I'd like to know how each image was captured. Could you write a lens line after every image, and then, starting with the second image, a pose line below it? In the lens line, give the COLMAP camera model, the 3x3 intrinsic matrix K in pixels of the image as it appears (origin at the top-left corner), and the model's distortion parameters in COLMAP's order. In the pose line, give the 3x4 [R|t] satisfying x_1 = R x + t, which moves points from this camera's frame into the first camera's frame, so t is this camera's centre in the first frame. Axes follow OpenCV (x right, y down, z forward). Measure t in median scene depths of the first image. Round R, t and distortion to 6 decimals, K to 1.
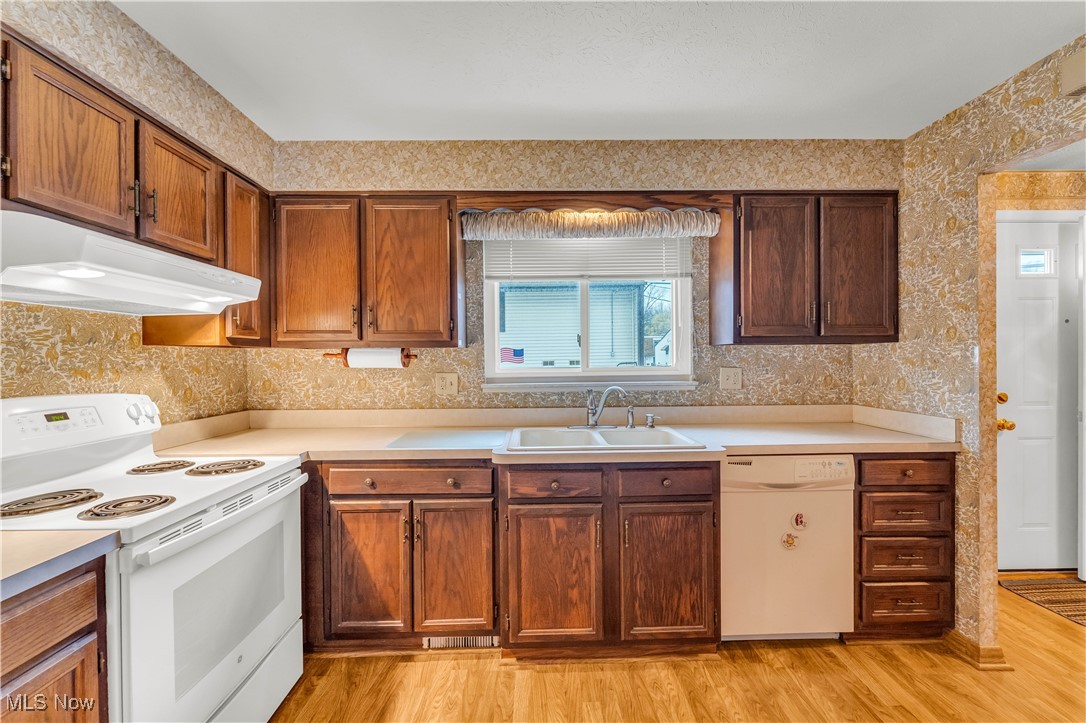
lens RADIAL K [[441.9, 0, 545.4], [0, 441.9, 363.1], [0, 0, 1]] dist [0.004327, -0.001014]
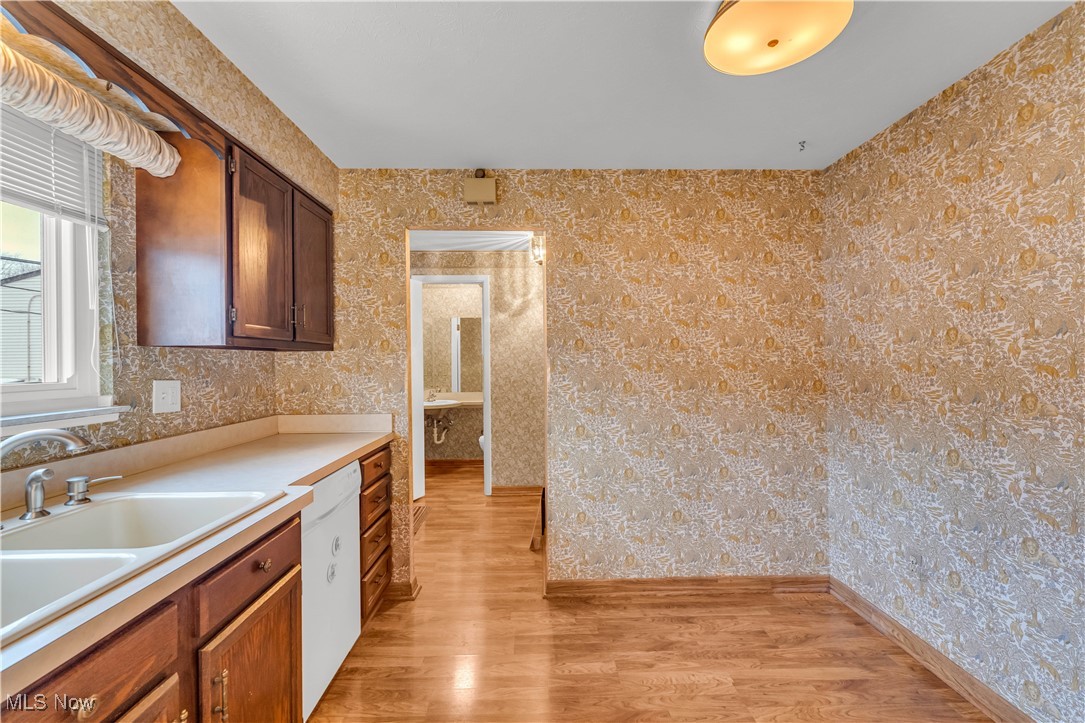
lens RADIAL K [[441.5, 0, 544.8], [0, 441.5, 361.7], [0, 0, 1]] dist [0.004327, -0.001014]
pose [[0.000092, 0.007279, 0.999974, -0.287640], [0.017566, 0.999819, -0.007280, -0.003846], [-0.999846, 0.017566, -0.000036, 0.489544]]
